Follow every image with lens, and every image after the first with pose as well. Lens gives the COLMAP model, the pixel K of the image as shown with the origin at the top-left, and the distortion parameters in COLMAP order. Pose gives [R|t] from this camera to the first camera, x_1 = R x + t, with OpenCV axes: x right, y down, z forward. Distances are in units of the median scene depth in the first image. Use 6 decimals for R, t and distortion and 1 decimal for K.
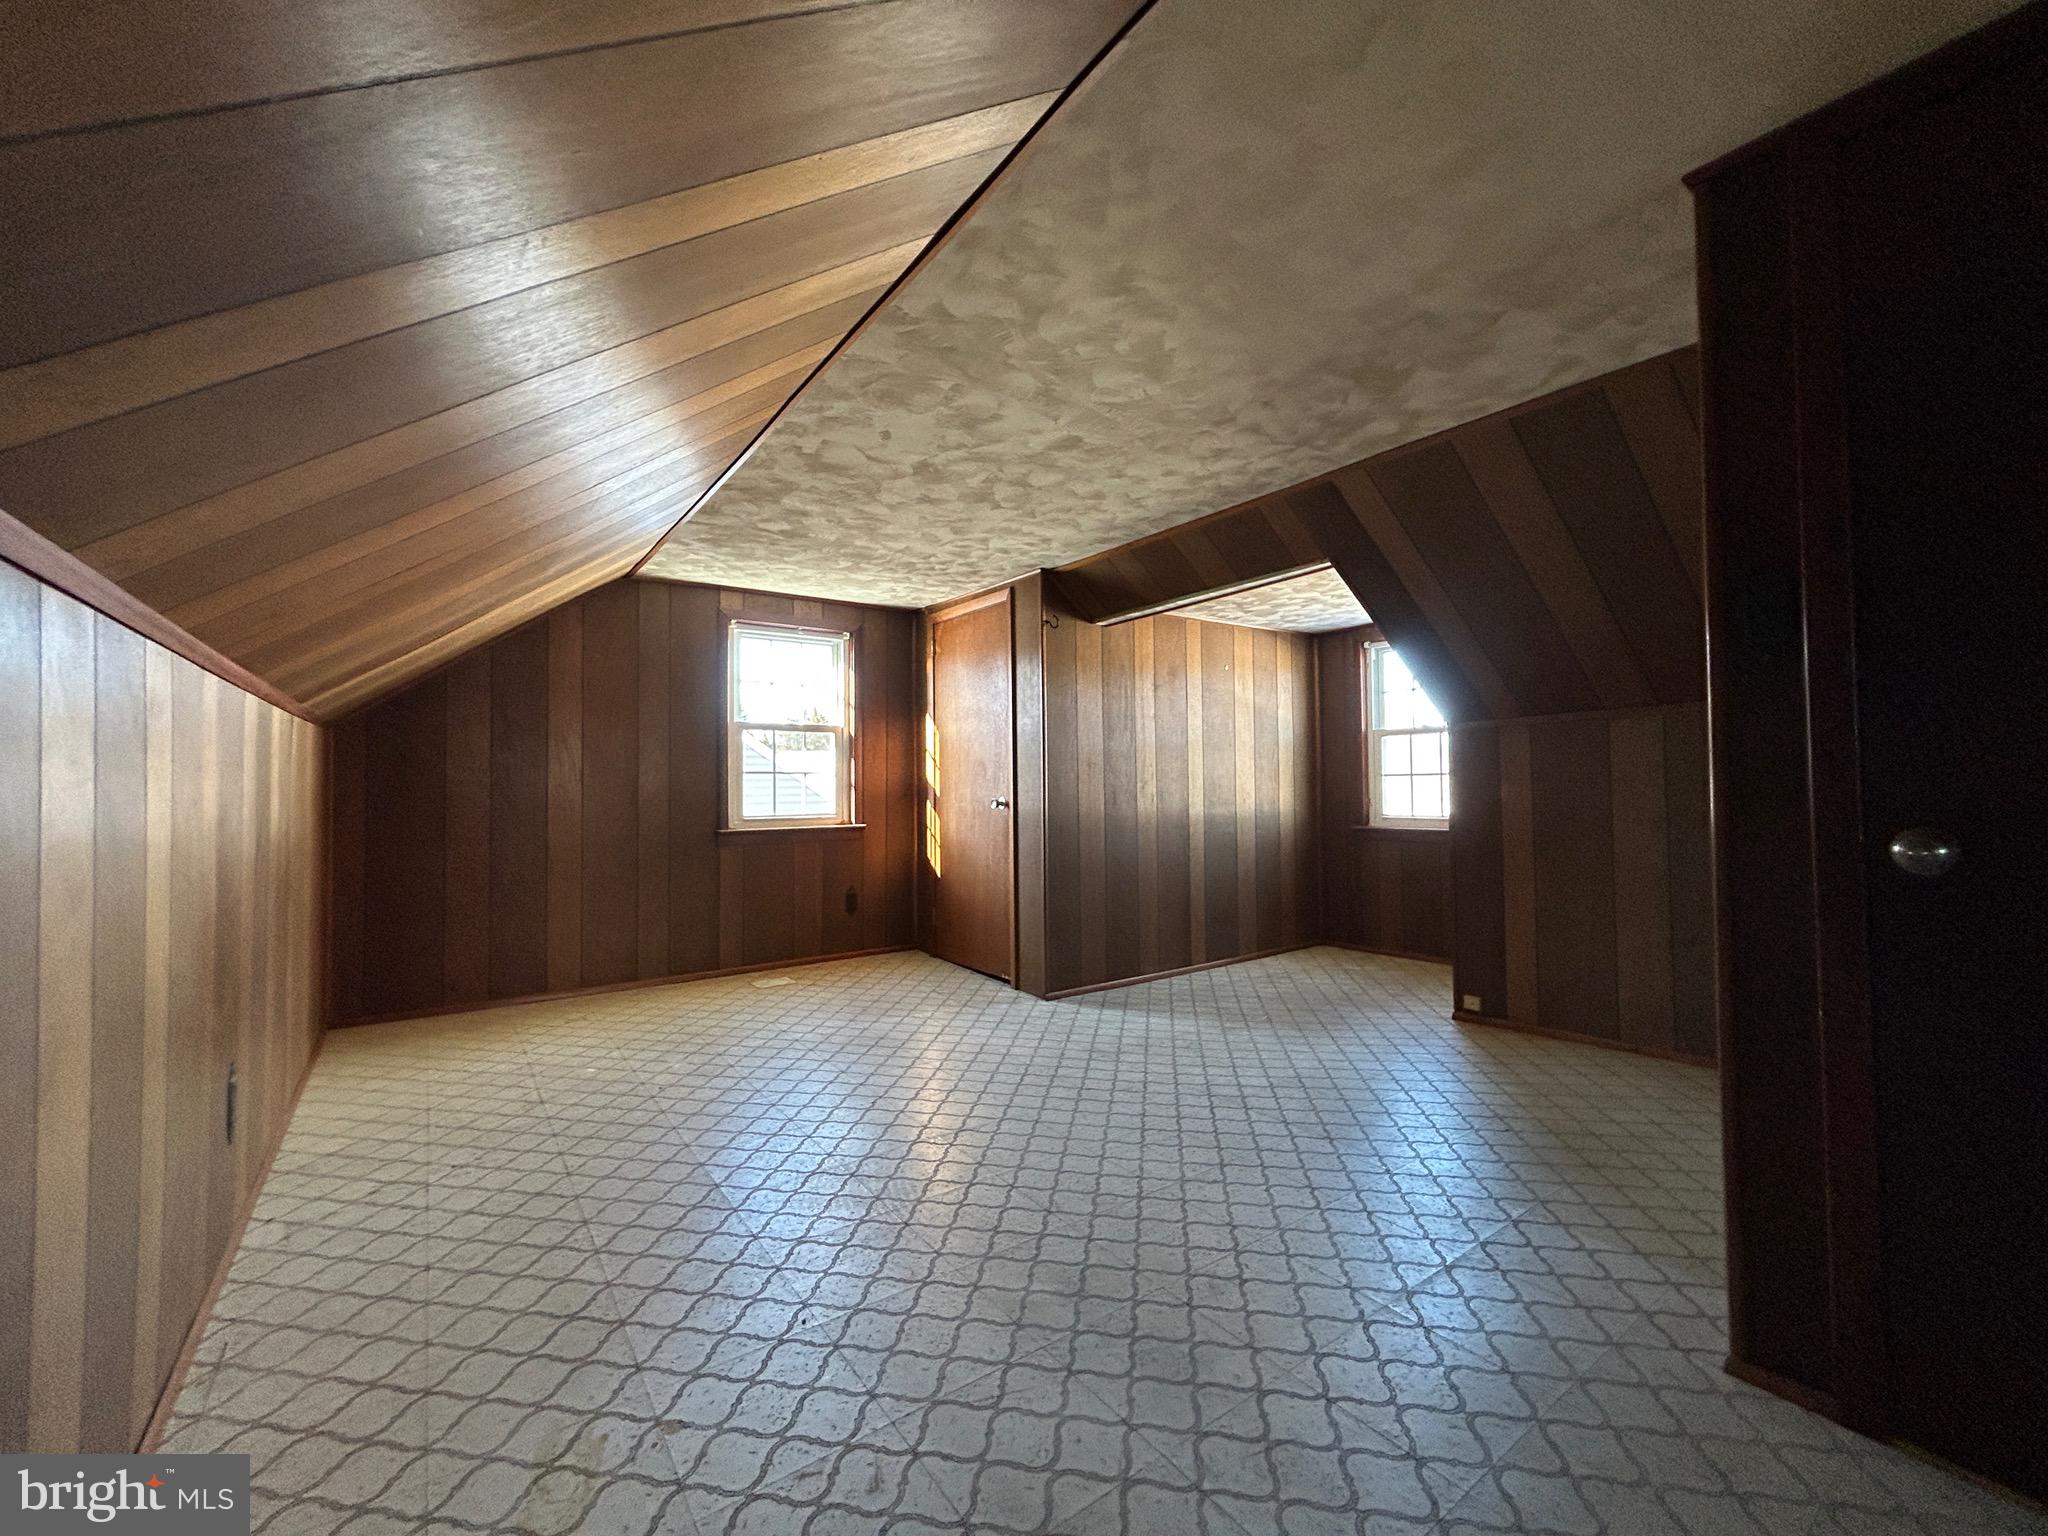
lens RADIAL K [[833.4, 0, 1023.8], [0, 833.4, 772.9], [0, 0, 1]] dist [0.004764, 0.001548]
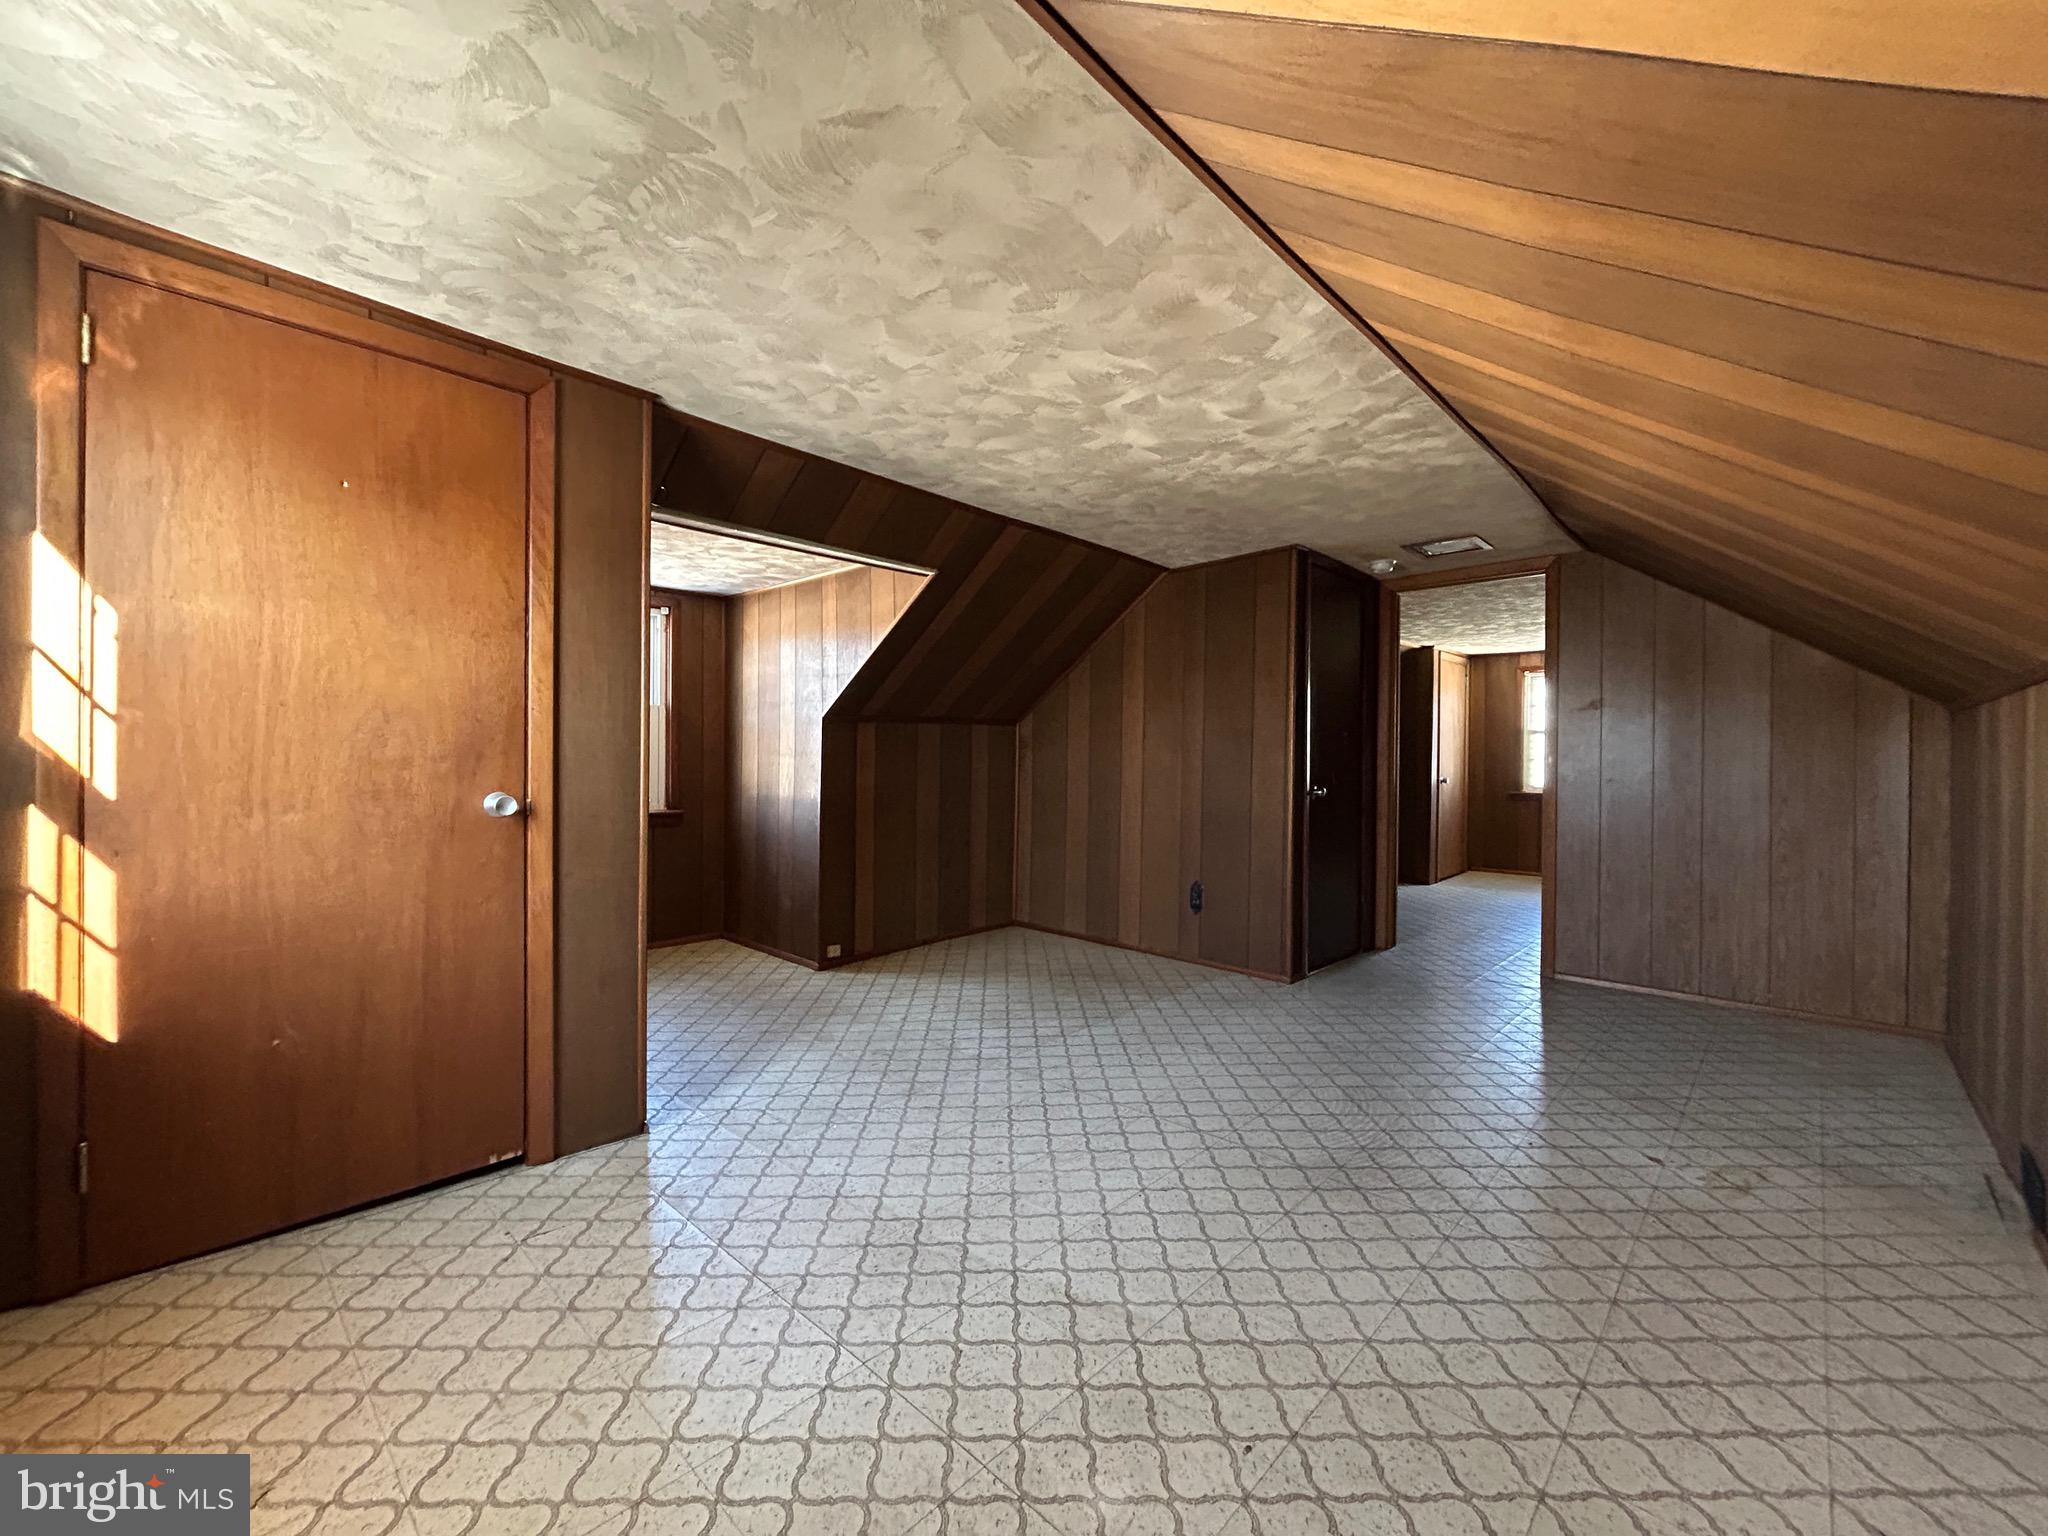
lens RADIAL K [[833.4, 0, 1023.7], [0, 833.4, 760.5], [0, 0, 1]] dist [0.004764, 0.001548]
pose [[-0.196820, 0.010682, 0.980381, -0.689595], [-0.021407, 0.999655, -0.015189, 0.015717], [-0.980206, -0.023977, -0.196524, 0.982094]]
